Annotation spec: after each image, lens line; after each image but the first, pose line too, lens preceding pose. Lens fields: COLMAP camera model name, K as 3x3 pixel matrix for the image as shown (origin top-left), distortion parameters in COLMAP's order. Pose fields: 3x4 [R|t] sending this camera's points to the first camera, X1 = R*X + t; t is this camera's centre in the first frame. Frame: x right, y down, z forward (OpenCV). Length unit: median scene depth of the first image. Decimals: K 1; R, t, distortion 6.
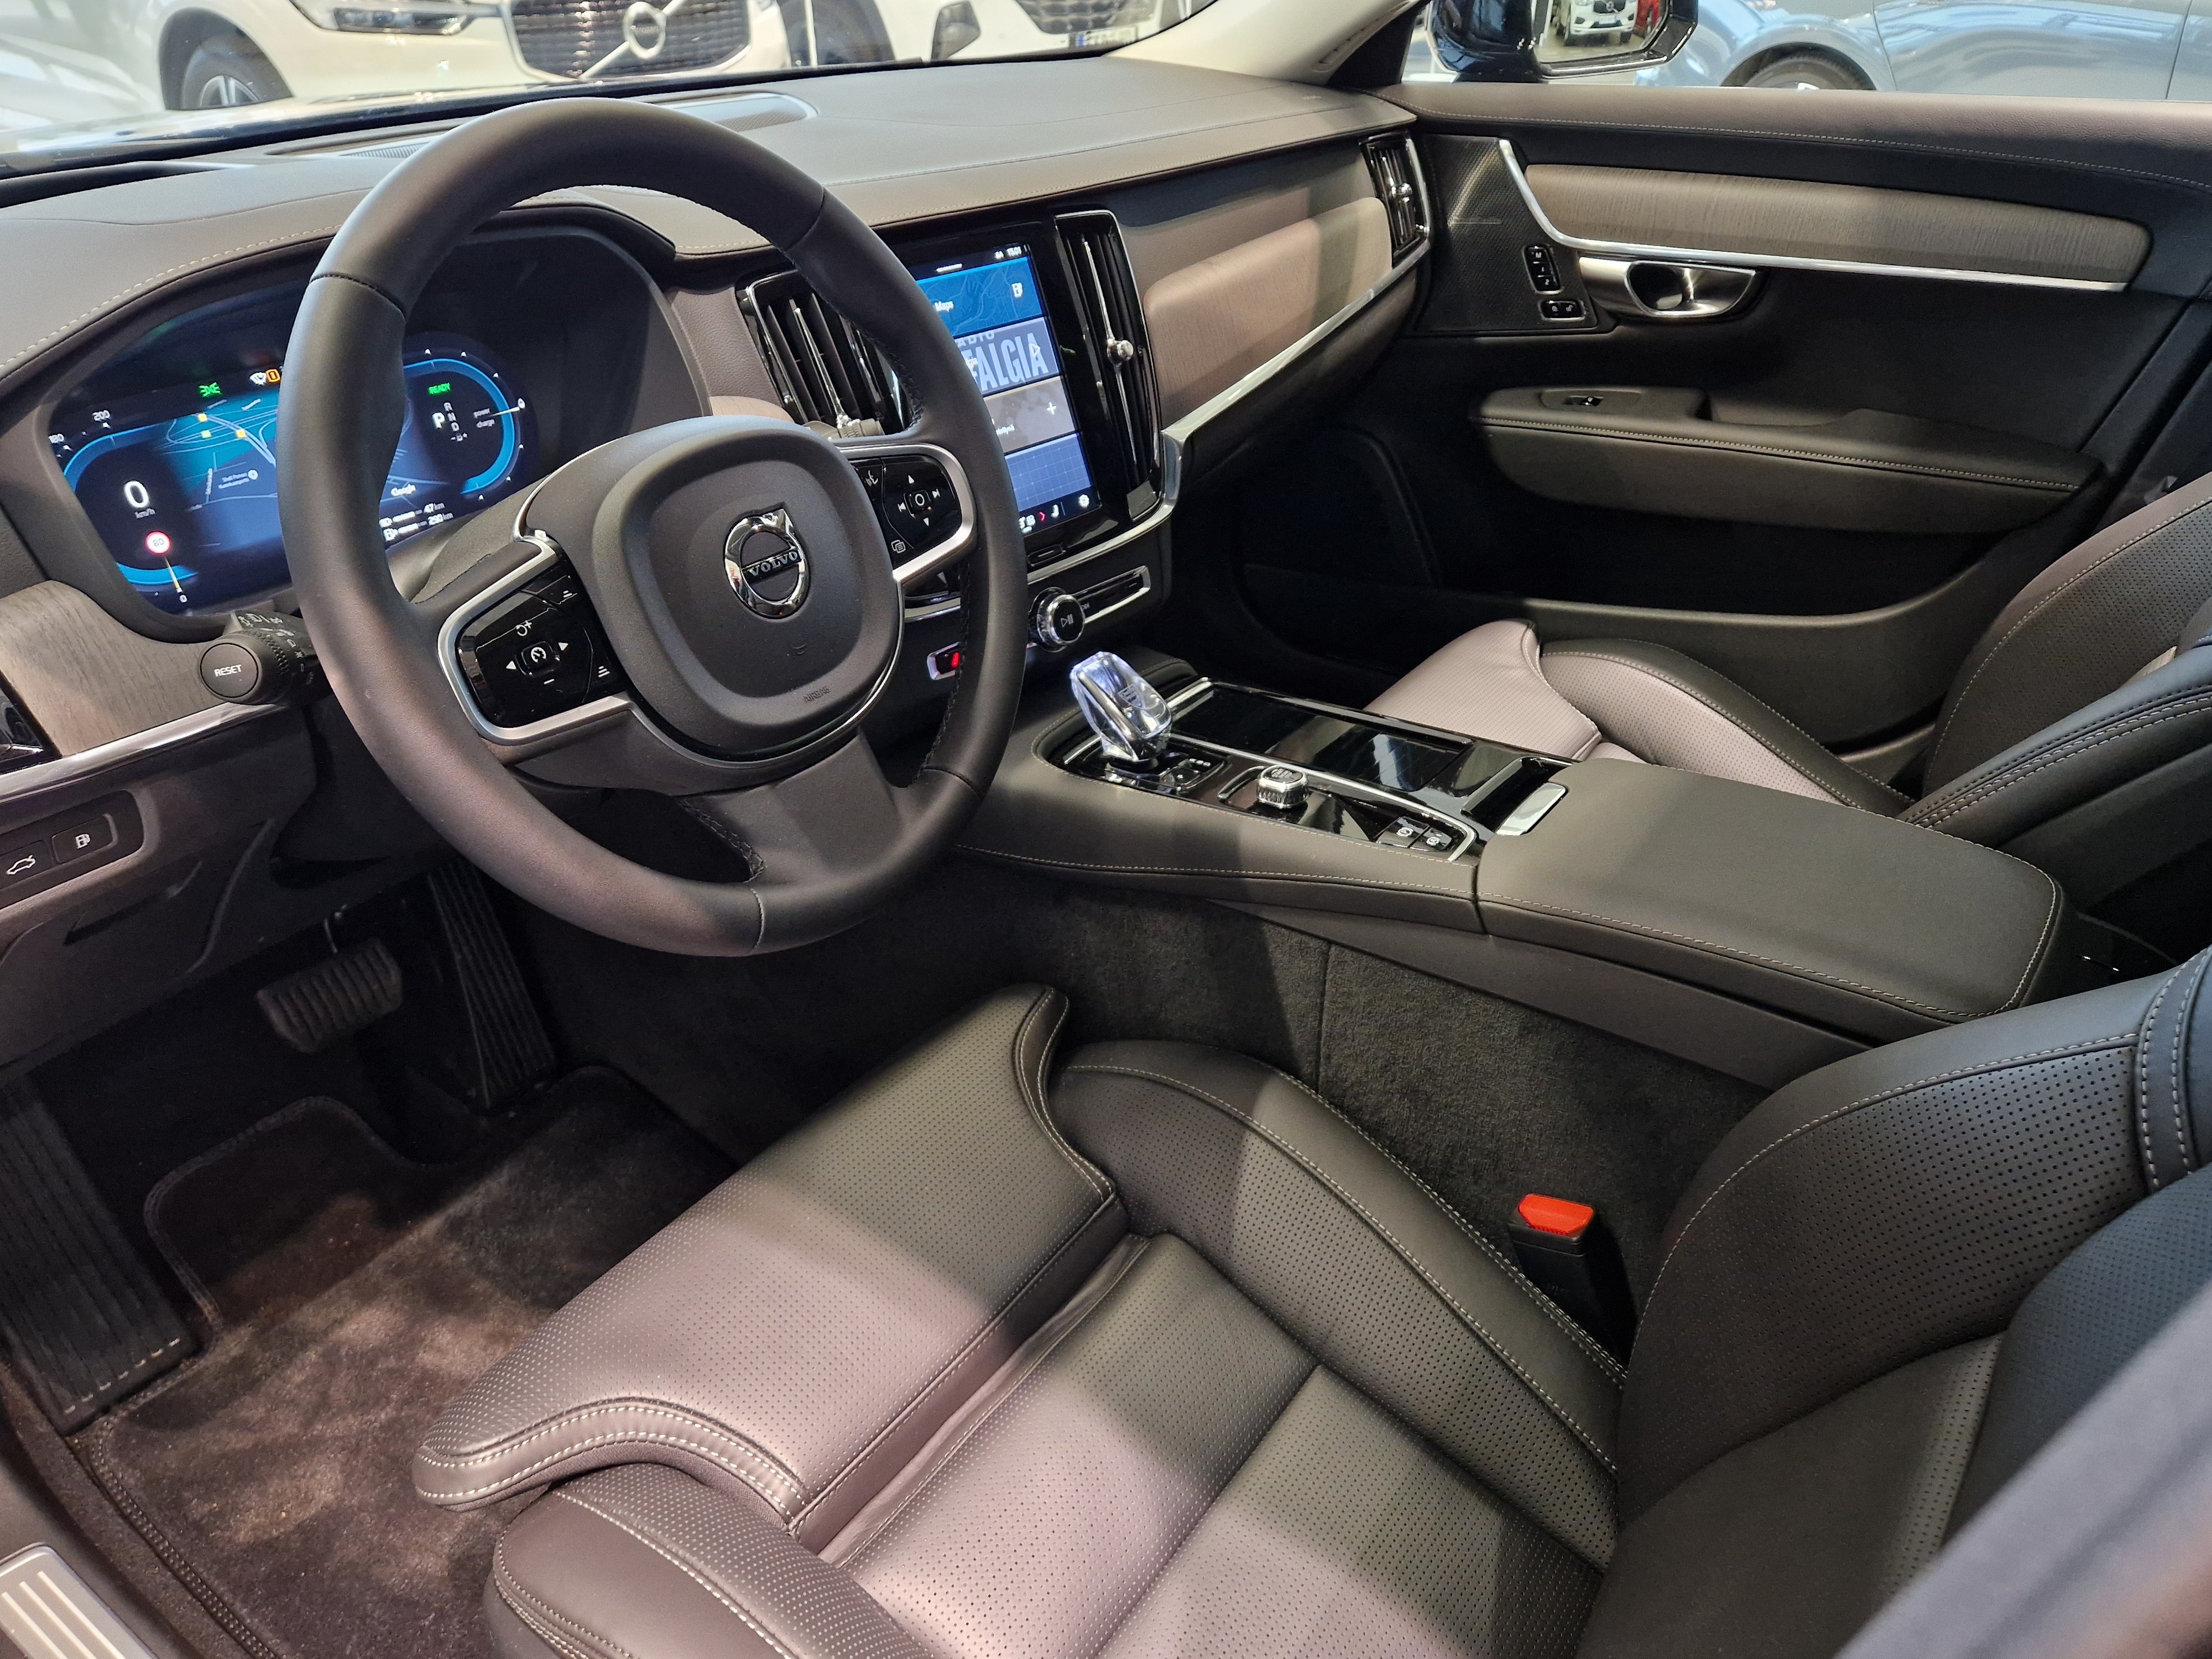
lens RADIAL K [[1535.8, 0, 1101.2], [0, 1535.8, 839.3], [0, 0, 1]] dist [0.037435, -0.005230]
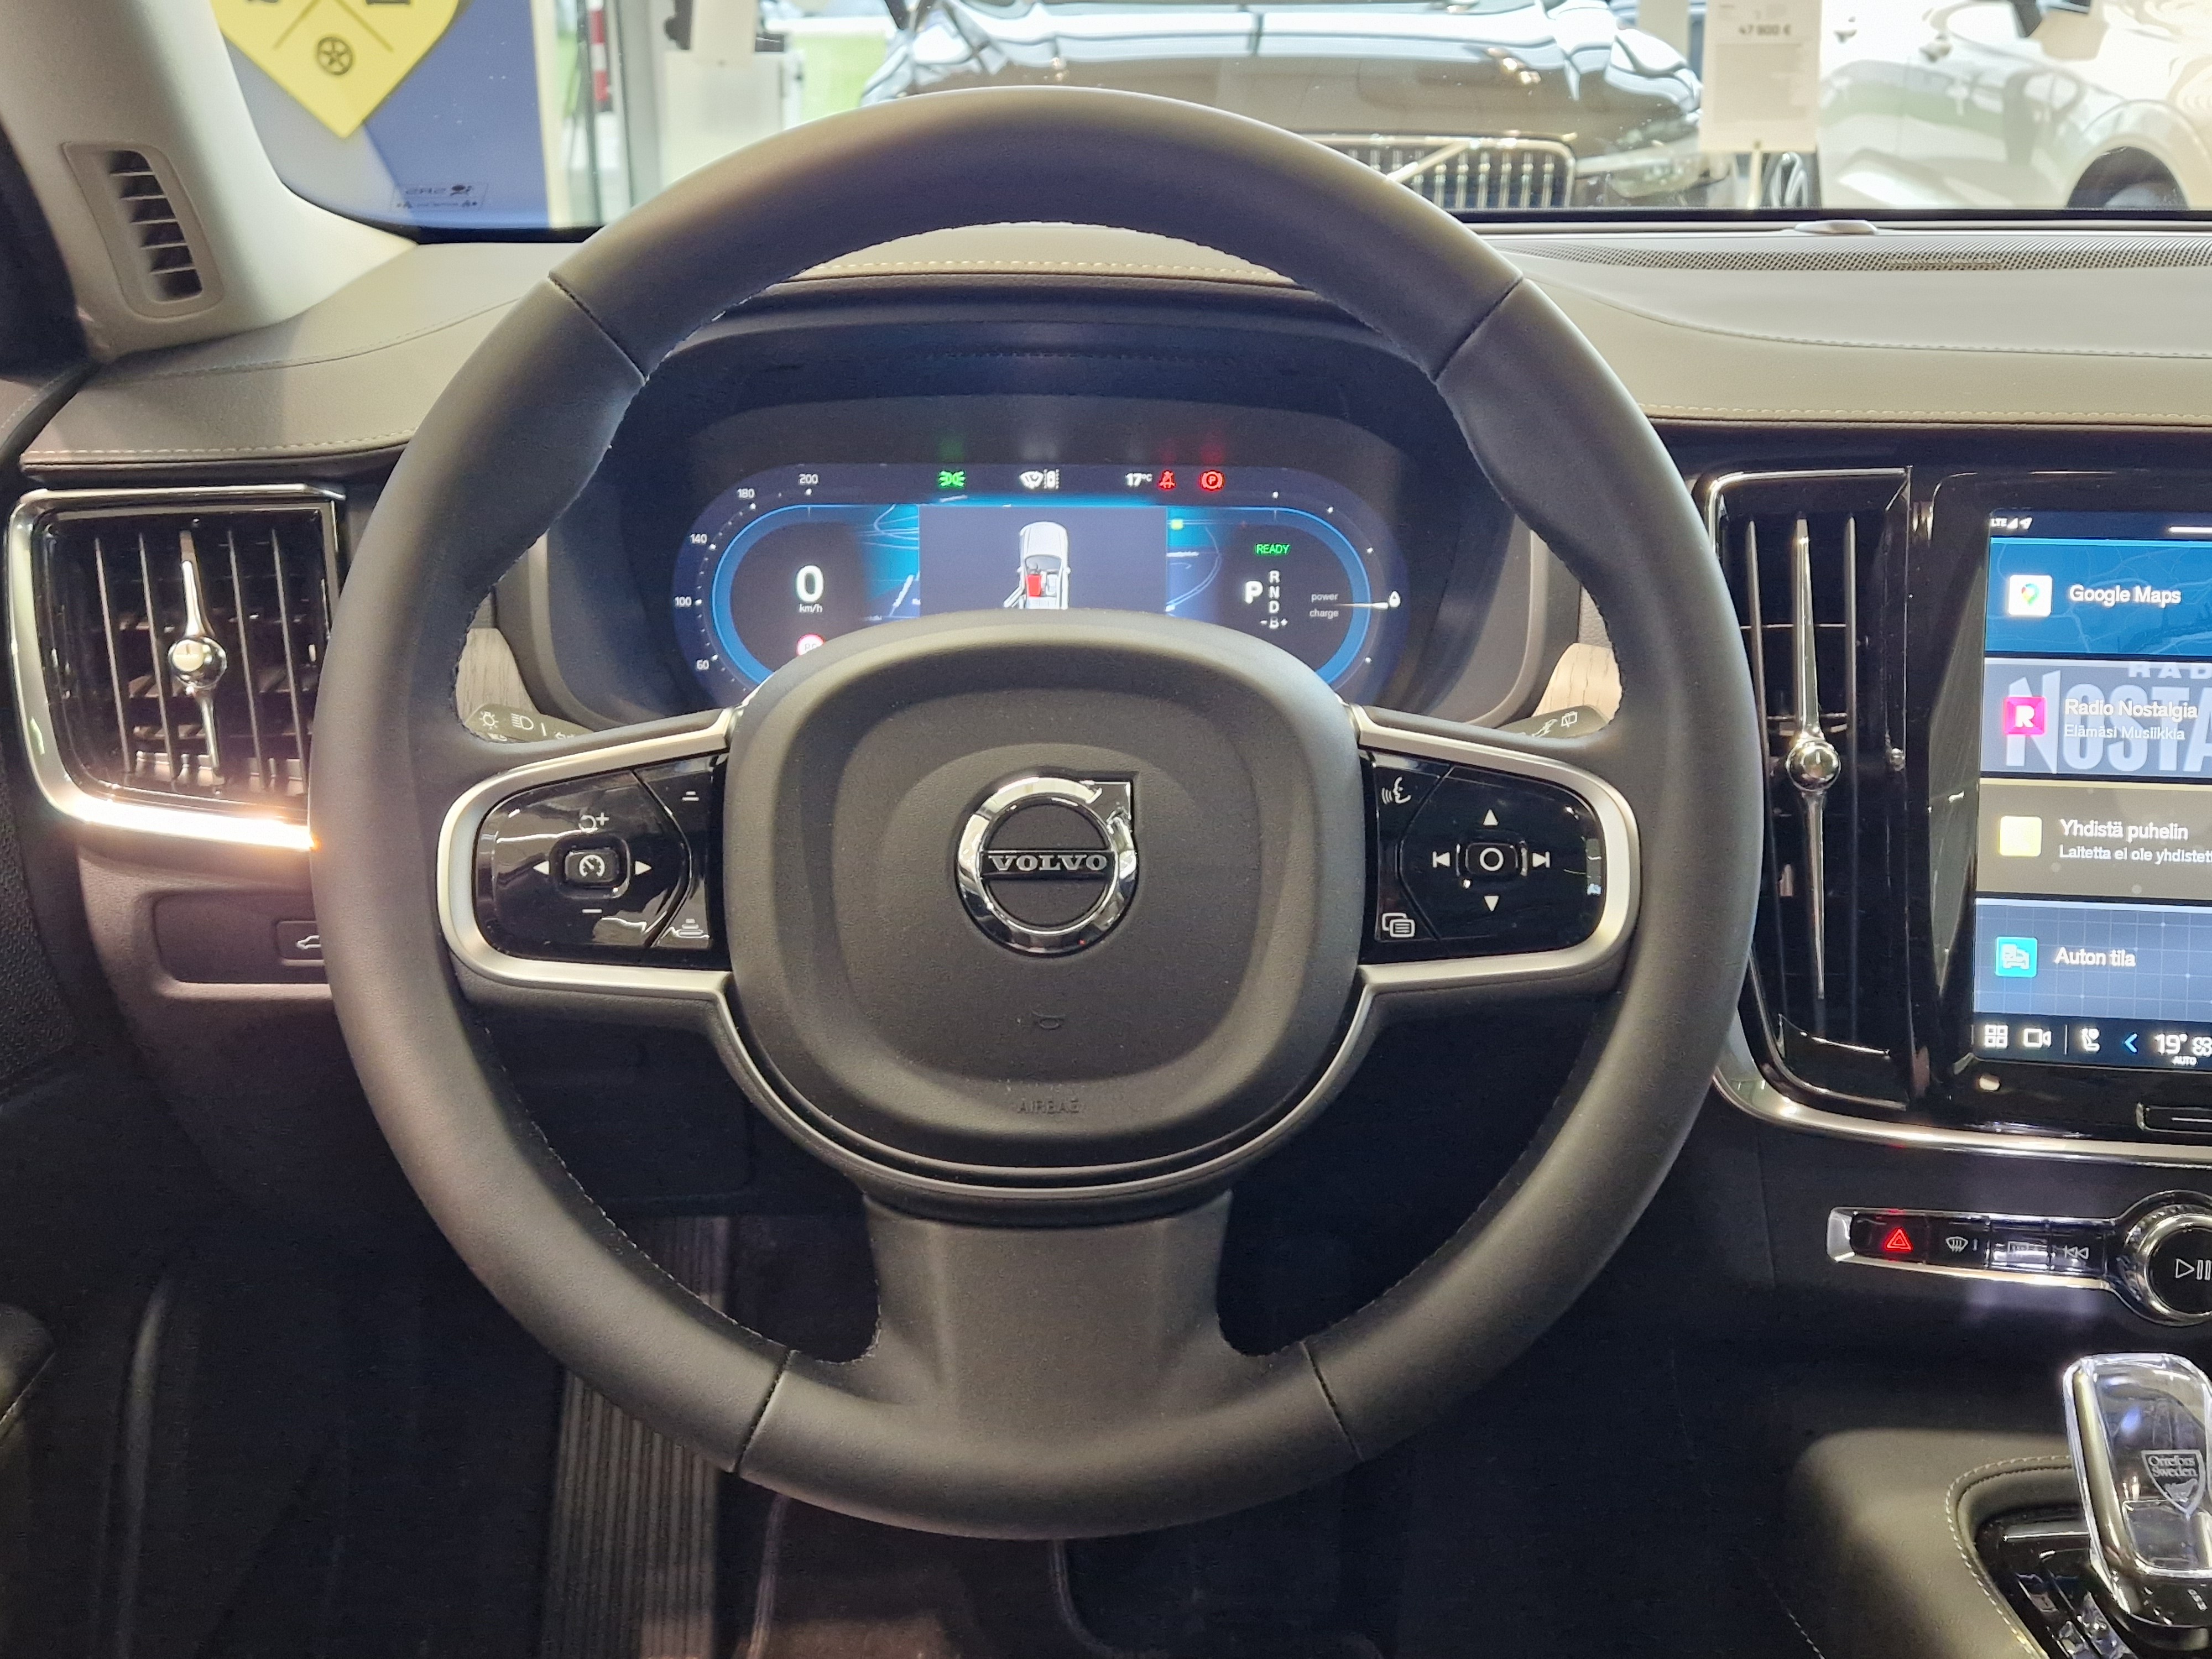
lens RADIAL K [[2244.6, 0, 1101.2], [0, 2244.6, 880.1], [0, 0, 1]] dist [0.093073, -0.013738]
pose [[0.642524, 0.290882, -0.708908, 0.258004], [-0.421977, 0.906546, -0.010484, -0.118593], [0.639608, 0.305879, 0.705223, 0.306856]]
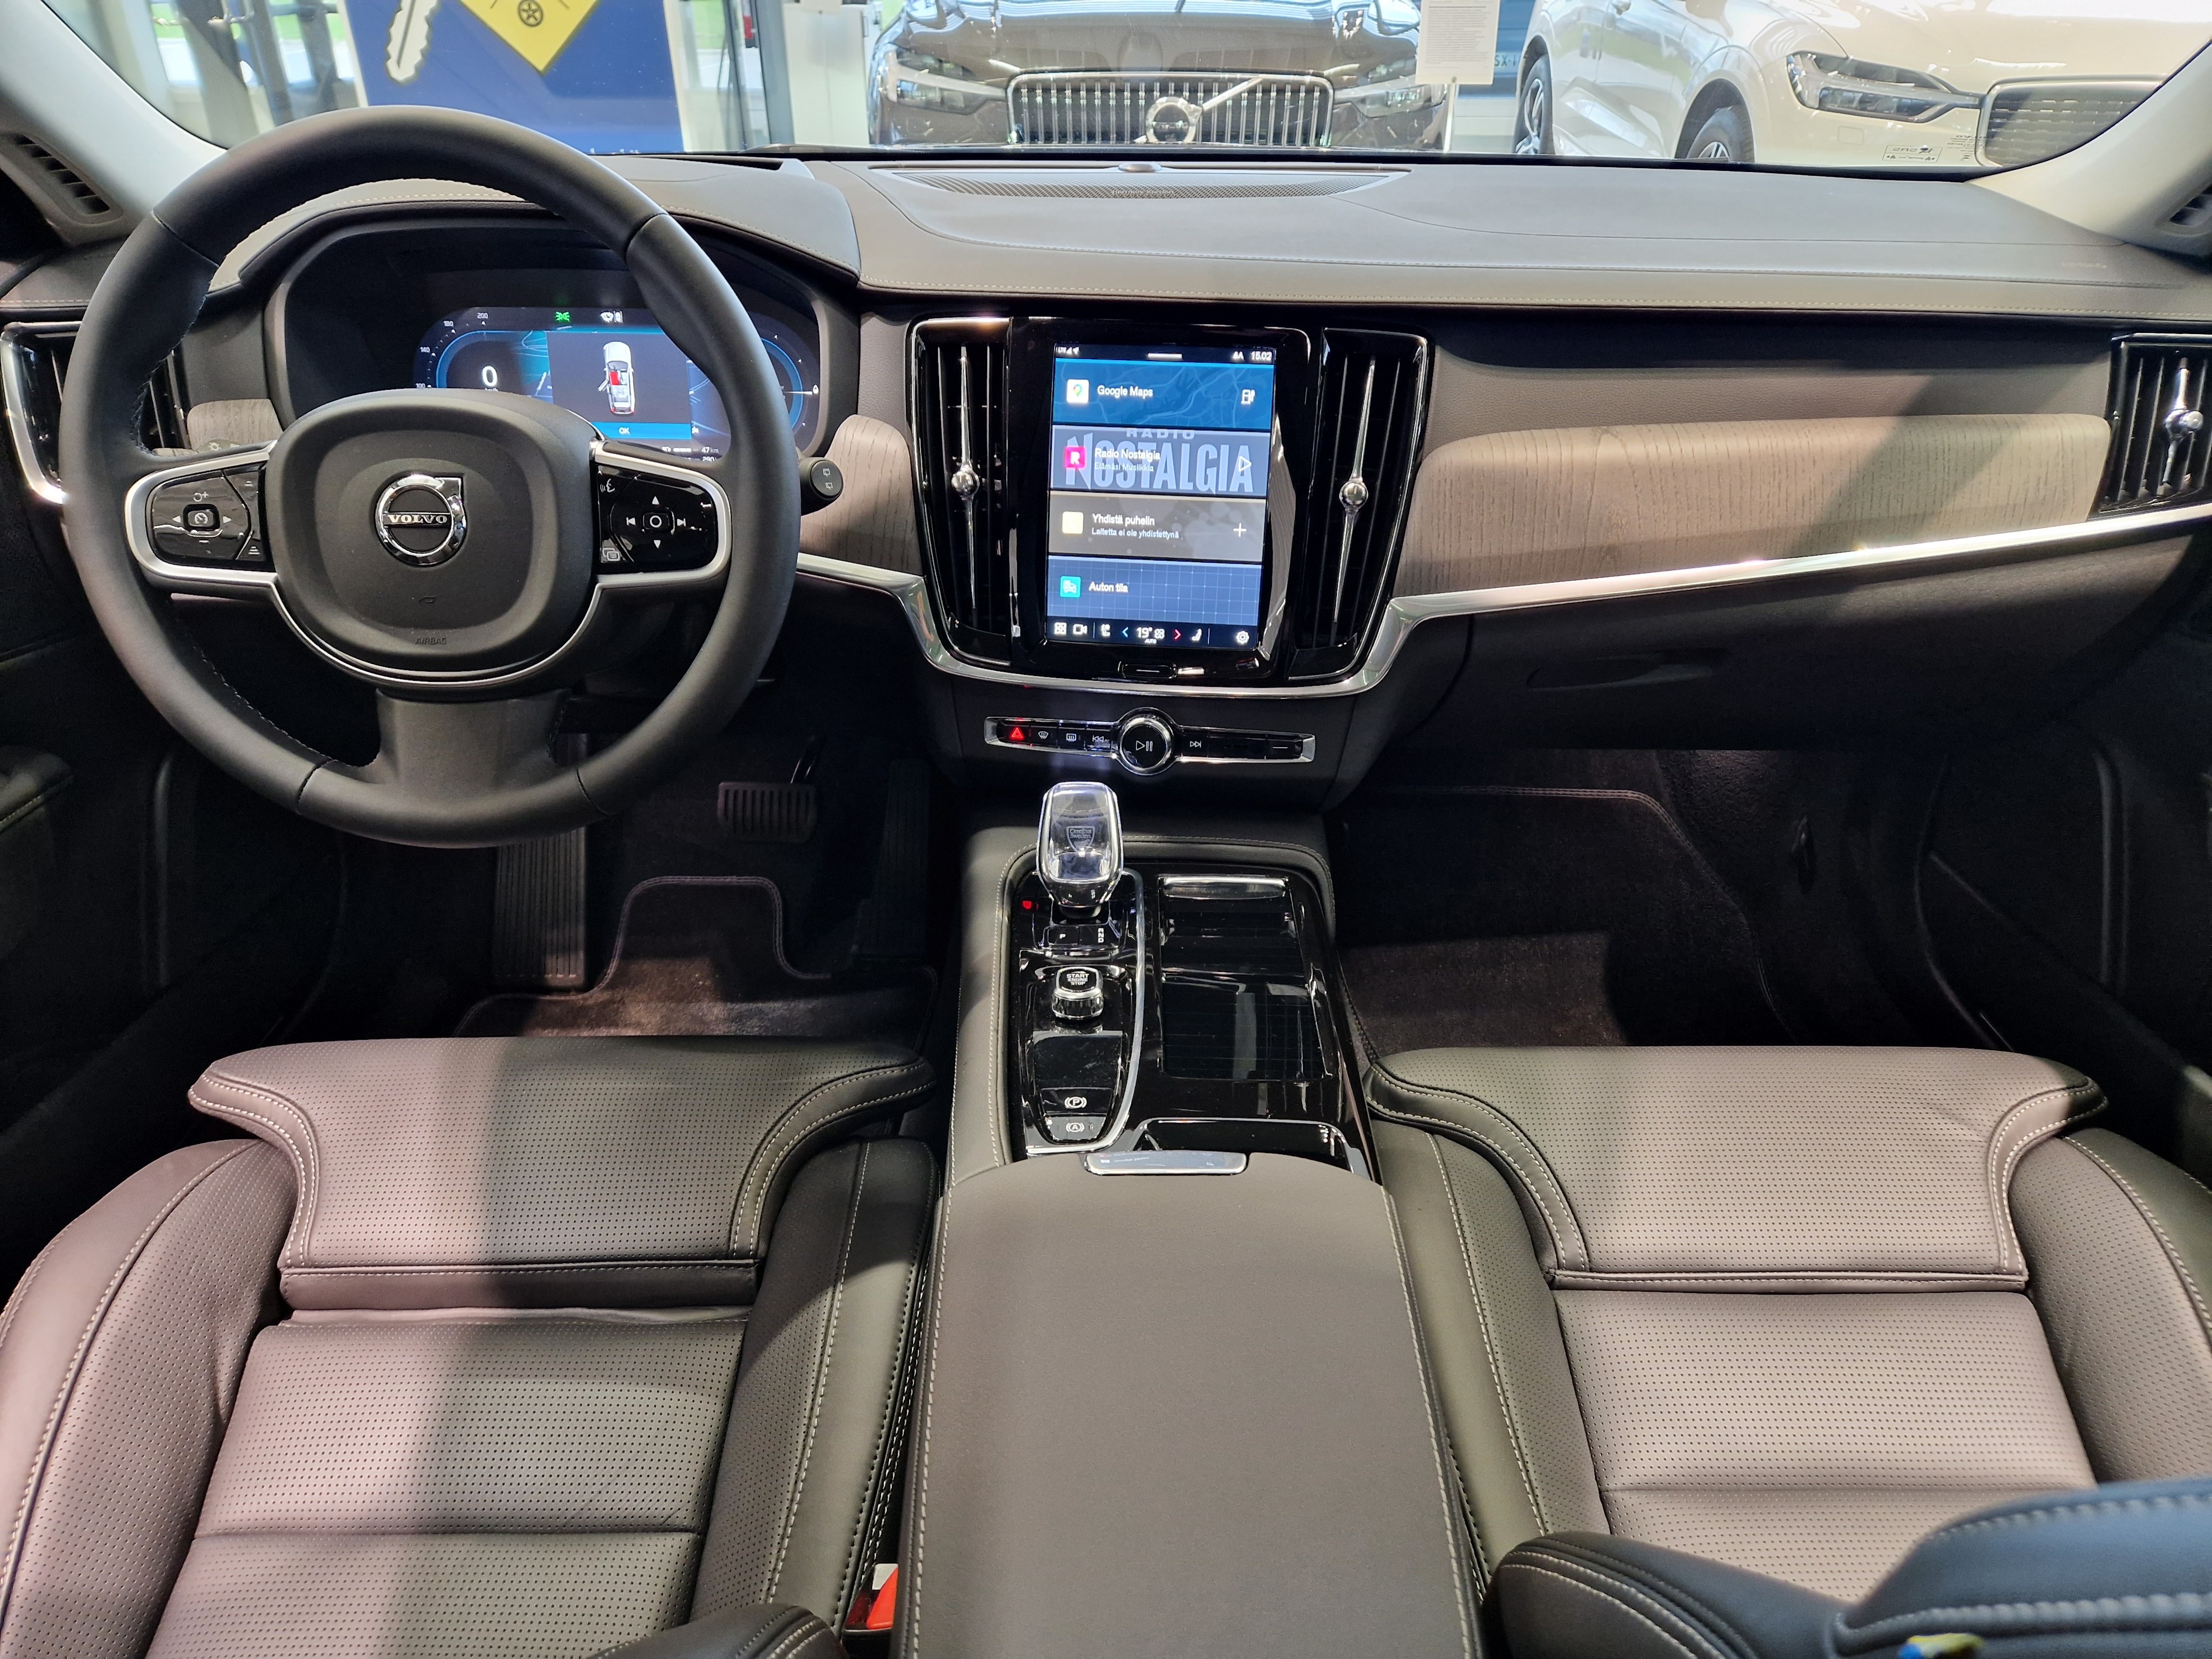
lens RADIAL K [[1447.3, 0, 1106.0], [0, 1447.3, 829.5], [0, 0, 1]] dist [0.078025, -0.059665]
pose [[0.615687, 0.413073, -0.671044, 0.659303], [-0.429287, 0.889950, 0.153952, -0.257781], [0.660789, 0.193284, 0.725258, 0.423272]]
